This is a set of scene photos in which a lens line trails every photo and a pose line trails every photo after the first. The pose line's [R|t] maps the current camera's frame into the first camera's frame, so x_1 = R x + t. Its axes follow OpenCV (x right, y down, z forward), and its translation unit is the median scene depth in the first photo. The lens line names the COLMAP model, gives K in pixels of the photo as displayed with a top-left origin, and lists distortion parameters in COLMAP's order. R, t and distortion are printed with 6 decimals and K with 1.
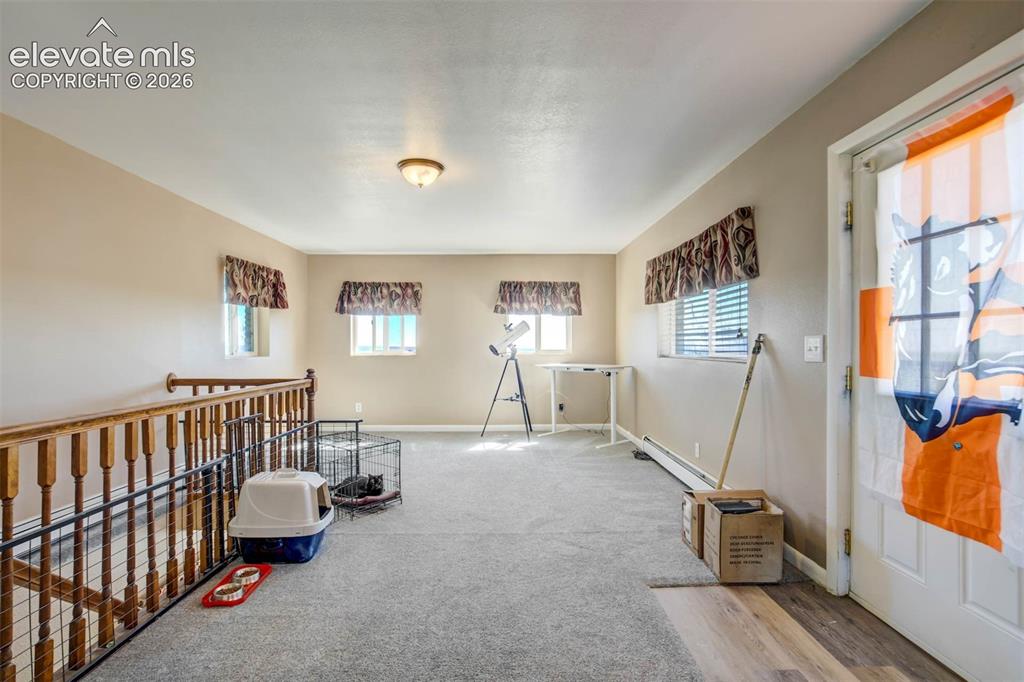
lens RADIAL K [[476.8, 0, 512.0], [0, 476.8, 343.1], [0, 0, 1]] dist [-0.002536, 0.003251]
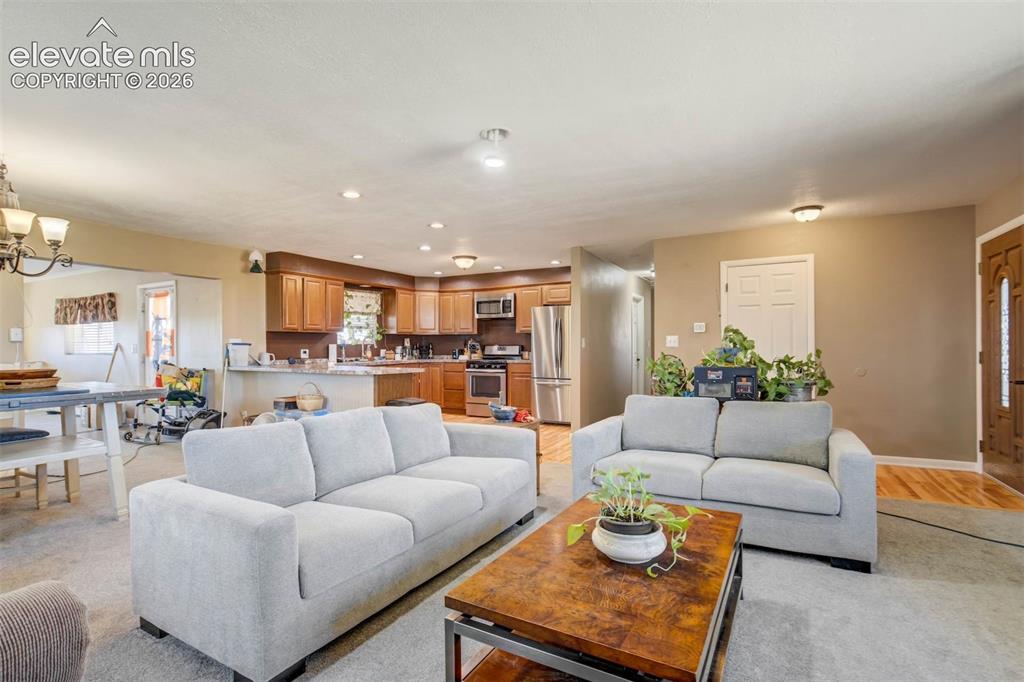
lens RADIAL K [[476.8, 0, 513.7], [0, 476.8, 342.0], [0, 0, 1]] dist [-0.002536, 0.003251]
pose [[0.490163, 0.000708, 0.871630, -0.333398], [0.004840, 0.999982, -0.003534, -0.003038], [-0.871617, 0.005951, 0.490151, -1.048385]]
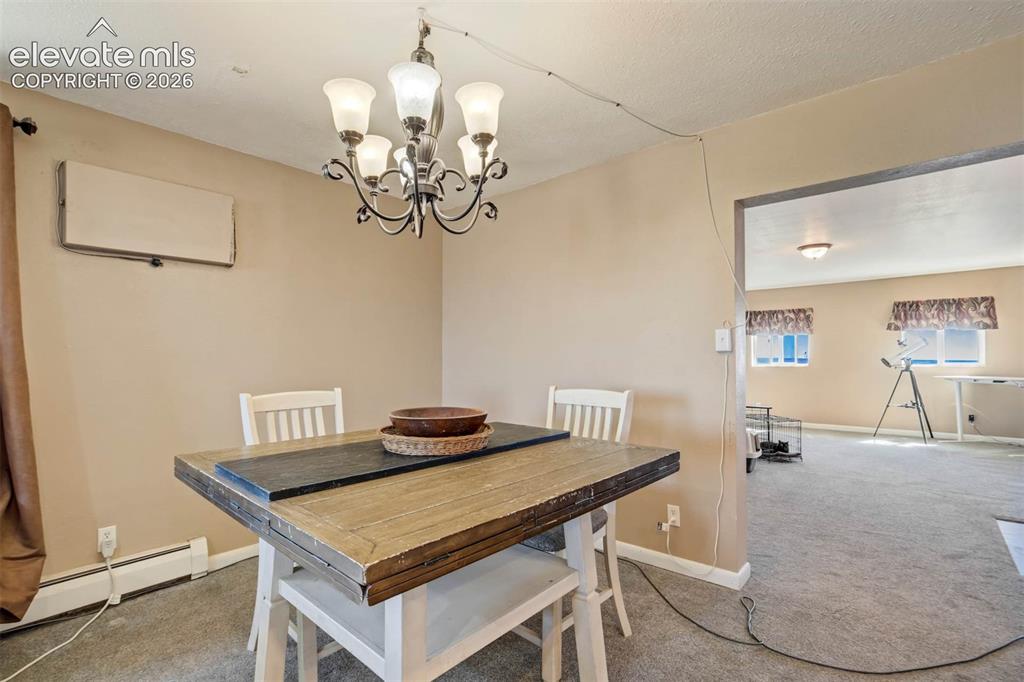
lens RADIAL K [[476.8, 0, 517.3], [0, 476.8, 351.4], [0, 0, 1]] dist [-0.002536, 0.003251]
pose [[0.742454, -0.009664, -0.669828, 0.073757], [0.005132, 0.999949, -0.008738, -0.007544], [0.669878, 0.003050, 0.742465, -0.466330]]
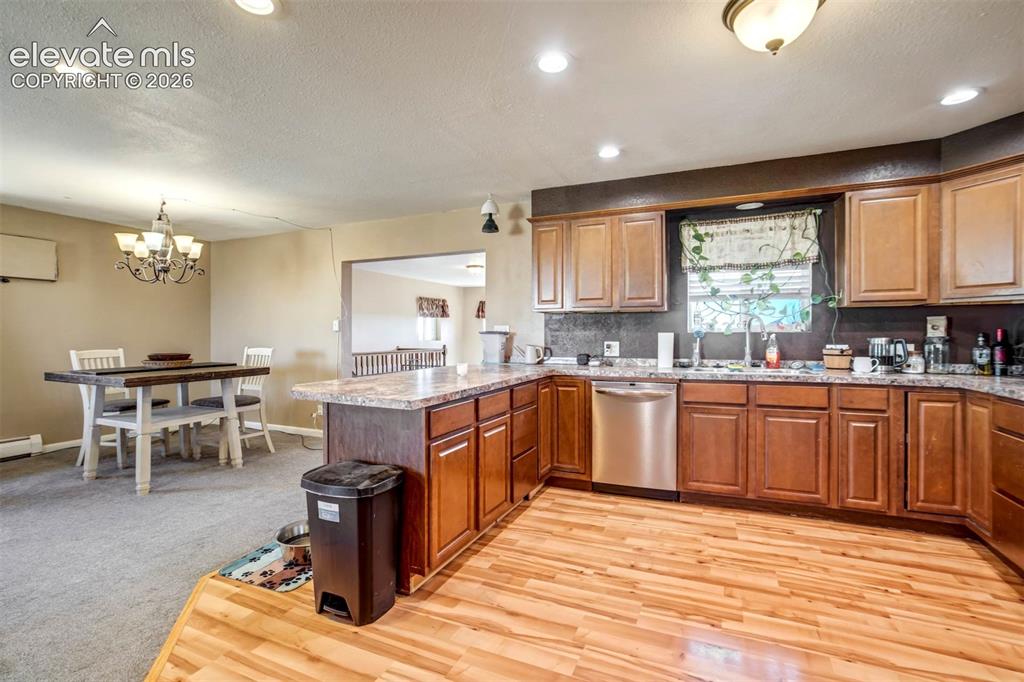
lens RADIAL K [[476.8, 0, 508.3], [0, 476.8, 336.2], [0, 0, 1]] dist [-0.002536, 0.003251]
pose [[0.902479, -0.001277, -0.430732, 0.626911], [0.004454, 0.999970, 0.006368, -0.003943], [0.430711, -0.007666, 0.902458, -0.720619]]
